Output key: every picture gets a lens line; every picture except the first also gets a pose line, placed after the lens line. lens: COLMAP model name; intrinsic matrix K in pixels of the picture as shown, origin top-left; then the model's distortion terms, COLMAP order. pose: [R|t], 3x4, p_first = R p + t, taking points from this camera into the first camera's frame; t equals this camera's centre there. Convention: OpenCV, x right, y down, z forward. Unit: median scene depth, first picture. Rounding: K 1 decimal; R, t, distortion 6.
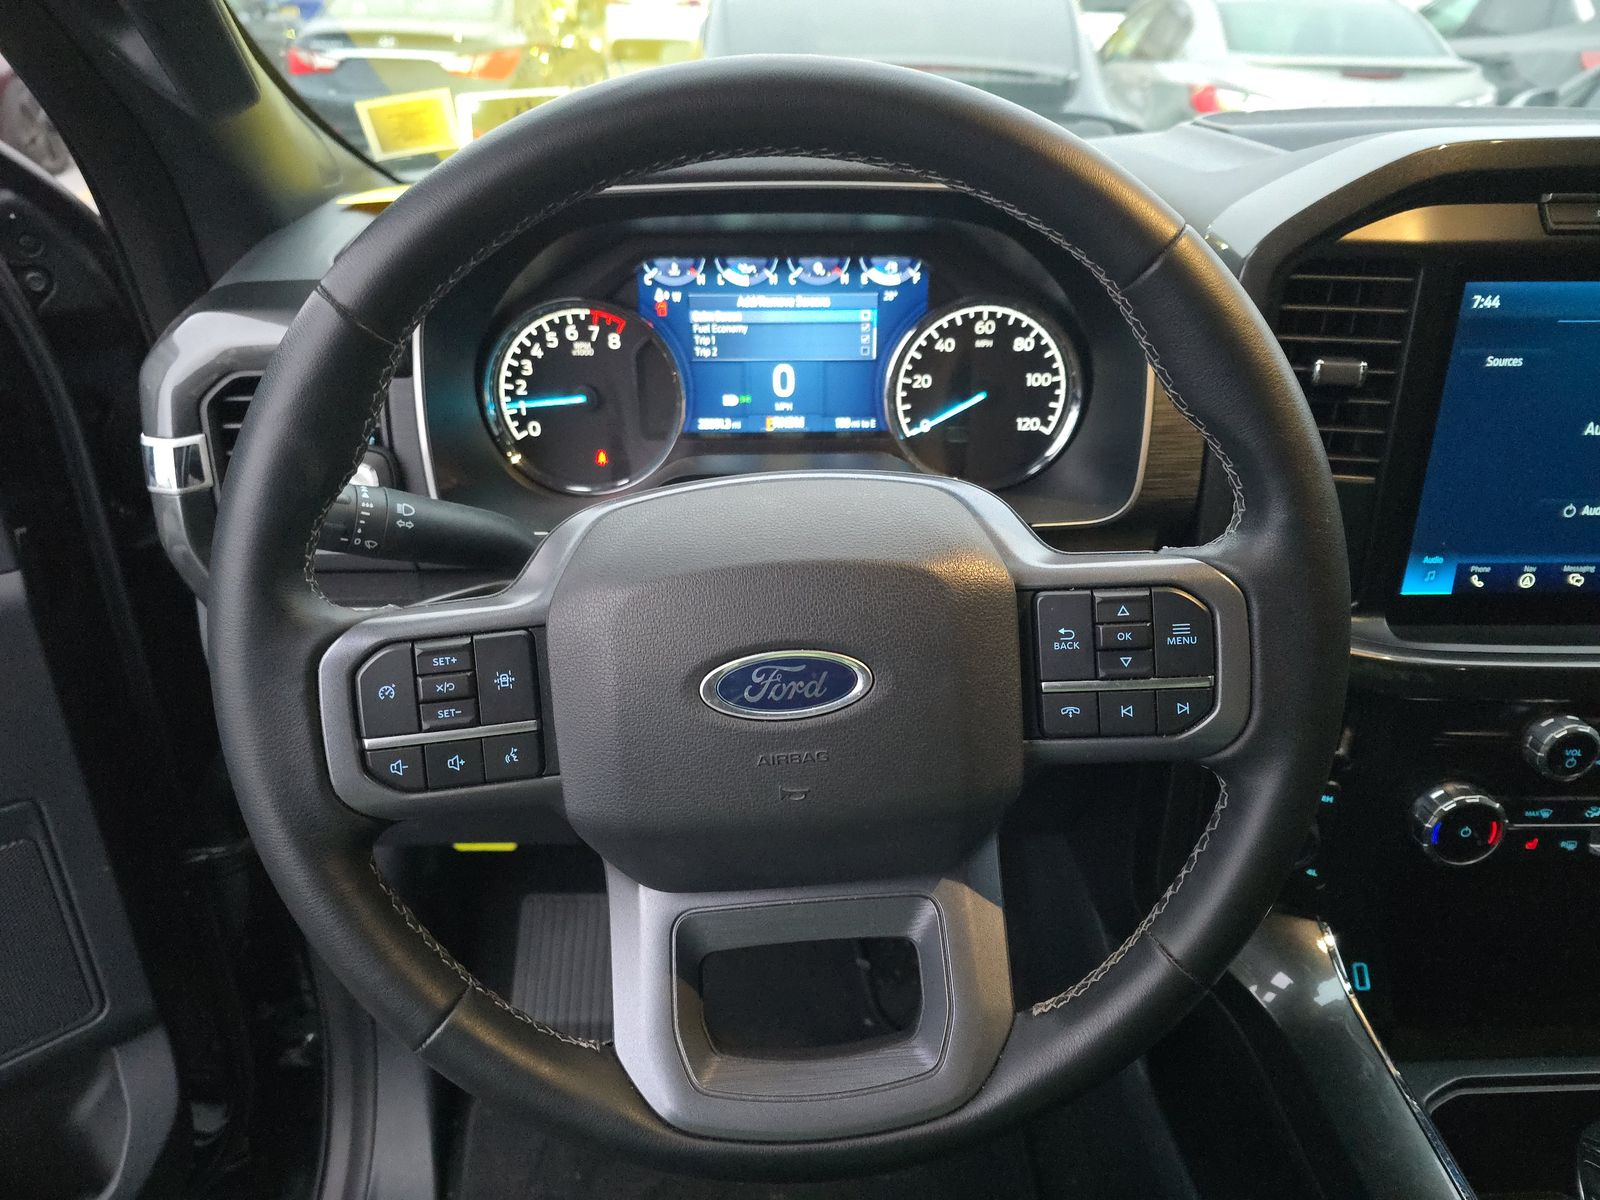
lens RADIAL K [[1045.3, 0, 797.0], [0, 1045.3, 605.6], [0, 0, 1]] dist [0.007734, -0.004111]
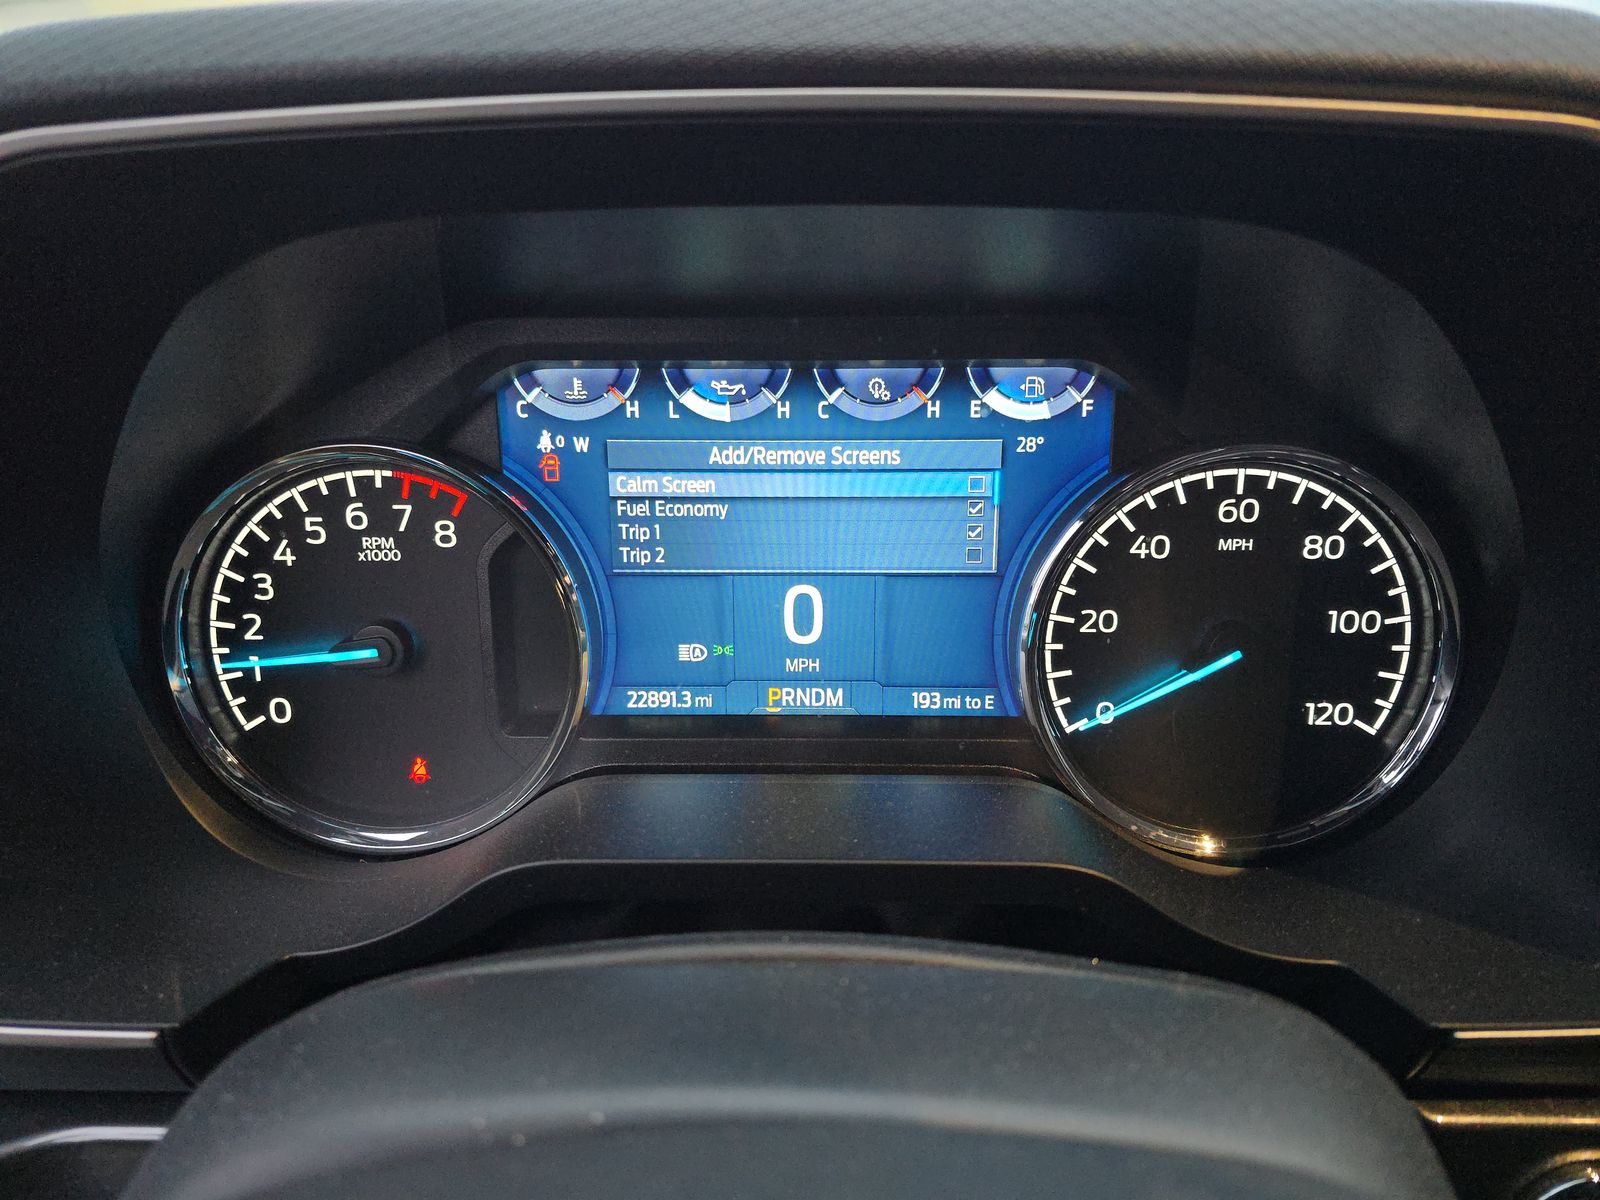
lens RADIAL K [[1045.3, 0, 799.6], [0, 1045.3, 595.2], [0, 0, 1]] dist [0.007734, -0.004111]
pose [[0.999318, 0.009353, -0.035718, 0.002829], [-0.014824, 0.987628, -0.156111, -0.152825], [0.033816, 0.156534, 0.987094, 0.538466]]
